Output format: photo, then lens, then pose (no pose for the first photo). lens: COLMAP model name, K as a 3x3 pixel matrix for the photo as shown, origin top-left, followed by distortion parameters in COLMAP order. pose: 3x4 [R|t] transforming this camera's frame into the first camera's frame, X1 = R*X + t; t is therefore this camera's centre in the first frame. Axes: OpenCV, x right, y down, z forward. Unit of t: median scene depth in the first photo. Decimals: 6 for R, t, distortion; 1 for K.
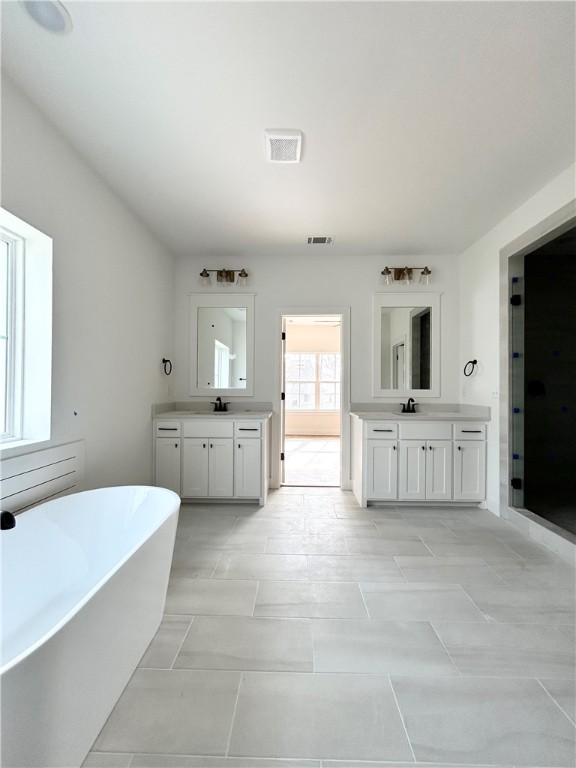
lens RADIAL K [[308.3, 0, 288.7], [0, 308.3, 385.7], [0, 0, 1]] dist [0.003307, -0.001068]
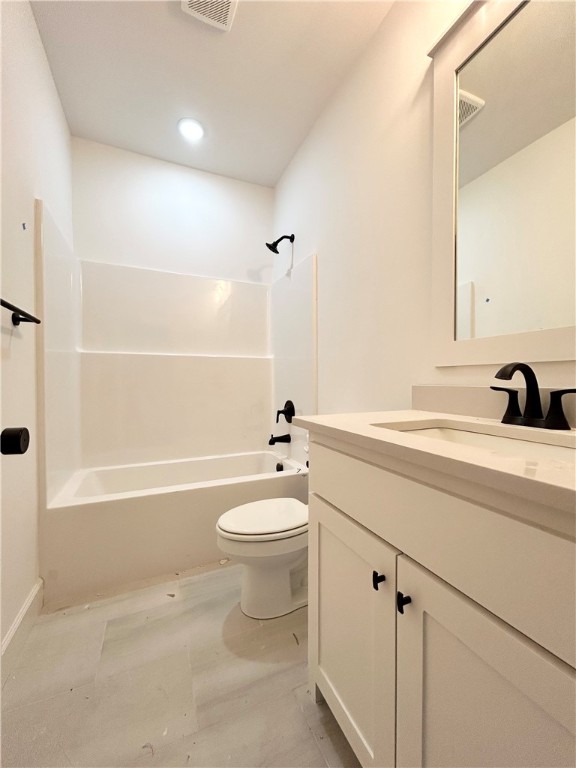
lens RADIAL K [[308.3, 0, 281.5], [0, 308.3, 384.3], [0, 0, 1]] dist [0.003307, -0.001068]
pose [[0.401283, 0.011921, -0.915877, -0.082026], [0.015358, 0.999687, 0.019740, 0.043814], [0.915825, -0.021987, 0.400974, 0.728534]]
